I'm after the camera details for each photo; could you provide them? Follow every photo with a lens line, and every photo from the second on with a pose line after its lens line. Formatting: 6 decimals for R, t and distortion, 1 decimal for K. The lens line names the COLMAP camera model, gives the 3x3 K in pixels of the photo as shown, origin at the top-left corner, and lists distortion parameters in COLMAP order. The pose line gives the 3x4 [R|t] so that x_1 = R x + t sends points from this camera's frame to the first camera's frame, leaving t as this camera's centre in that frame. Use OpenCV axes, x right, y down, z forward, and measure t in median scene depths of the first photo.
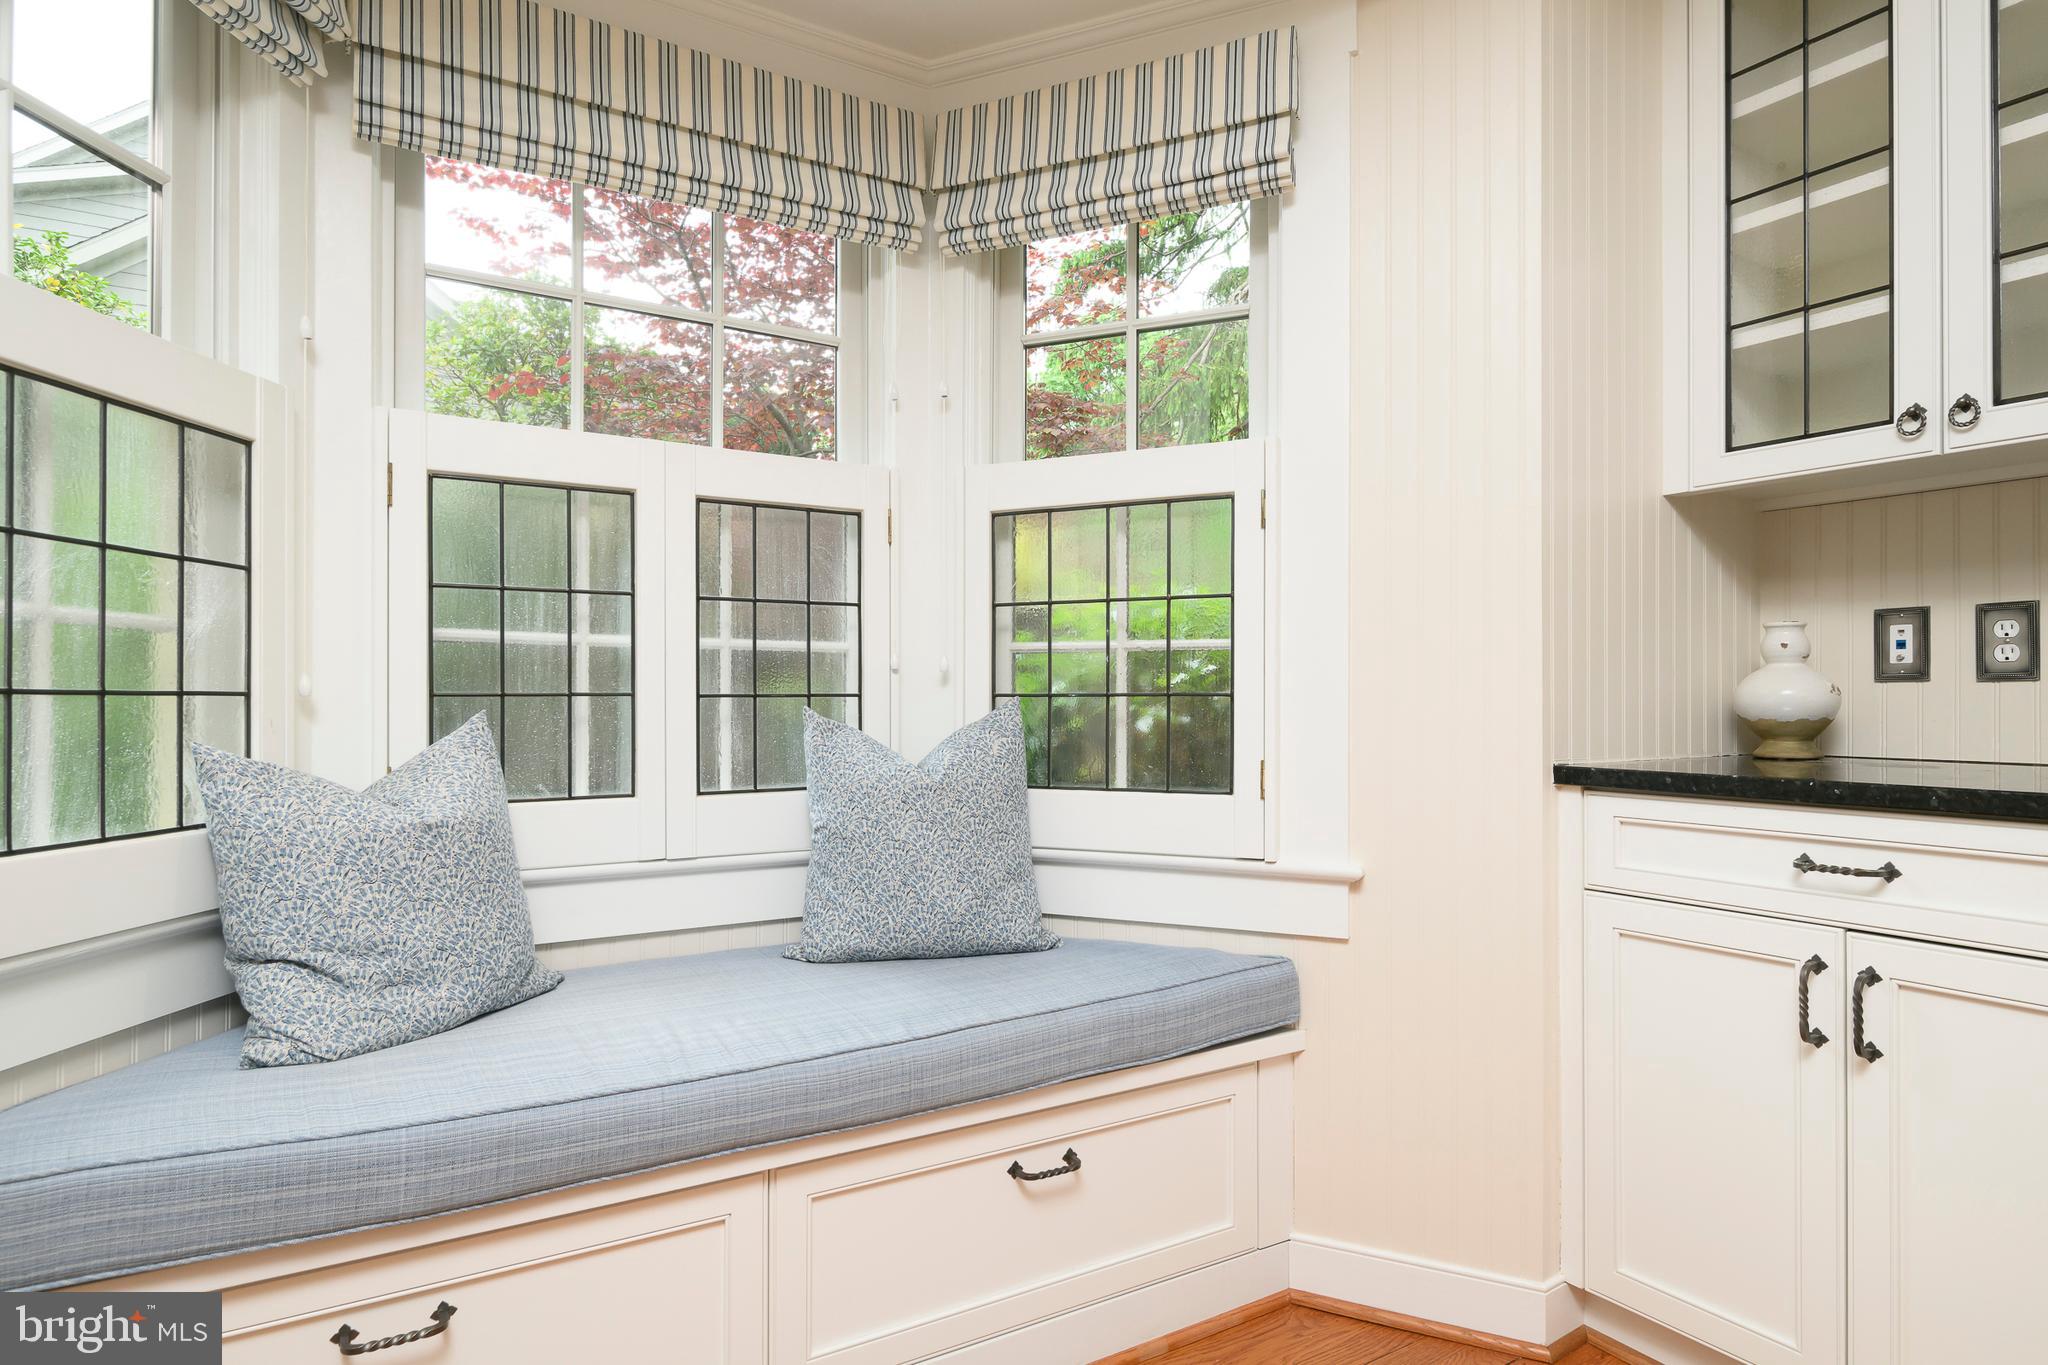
lens RADIAL K [[1134.8, 0, 1028.7], [0, 1134.8, 685.5], [0, 0, 1]] dist [0.017394, 0.000427]
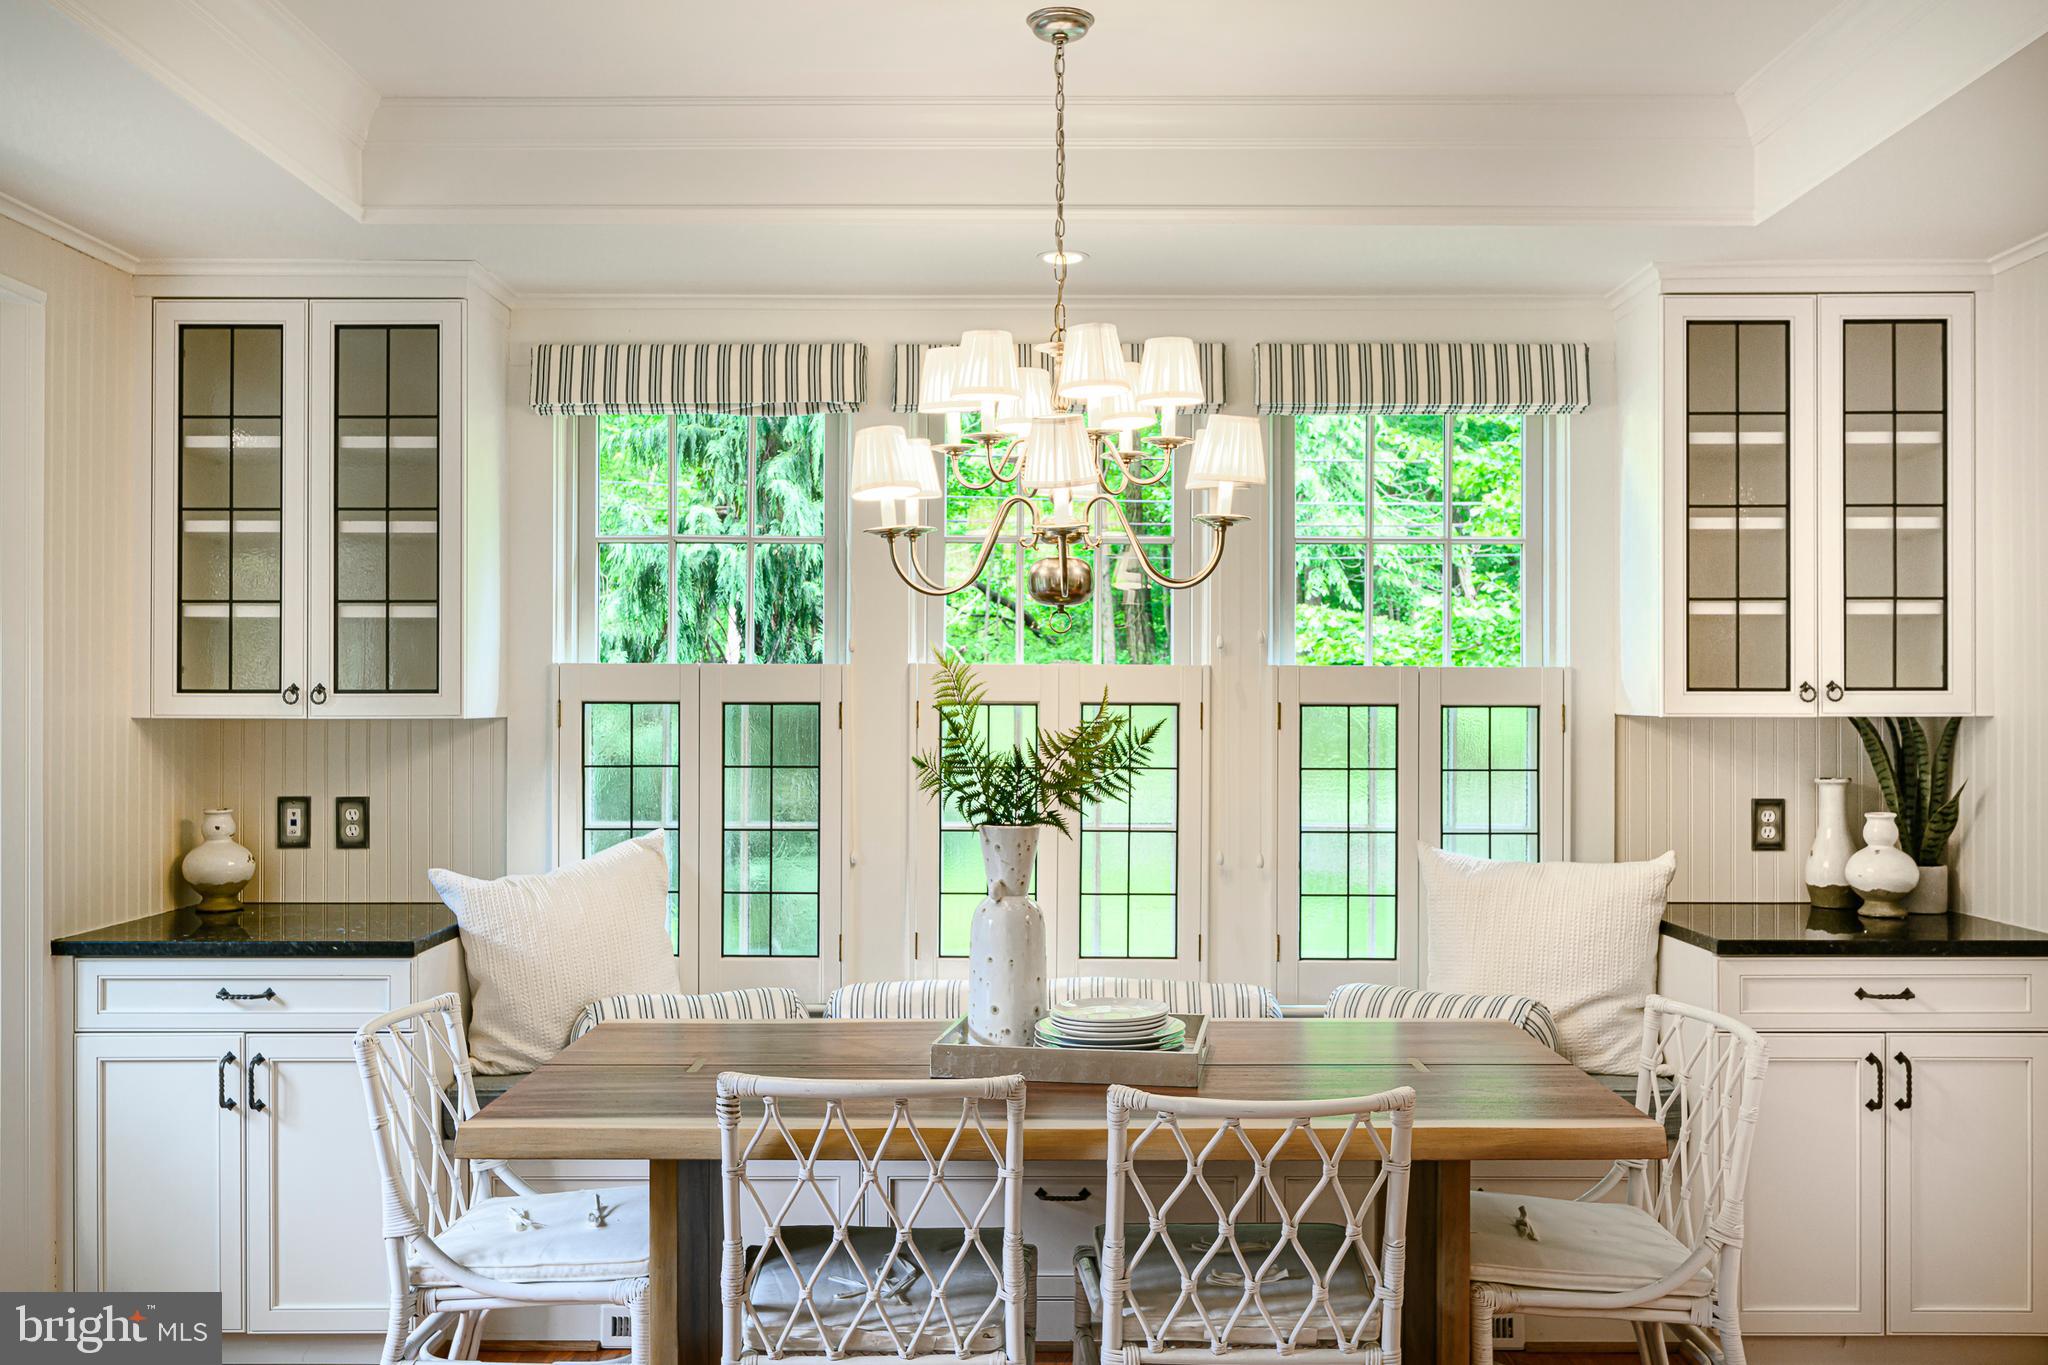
lens RADIAL K [[1683.9, 0, 1026.3], [0, 1683.9, 690.0], [0, 0, 1]] dist [-0.014865, -0.003451]
pose [[0.520945, 0.017501, 0.853411, -0.616966], [-0.001640, 0.999808, -0.019502, -0.188151], [-0.853589, 0.008760, 0.520874, -0.979631]]
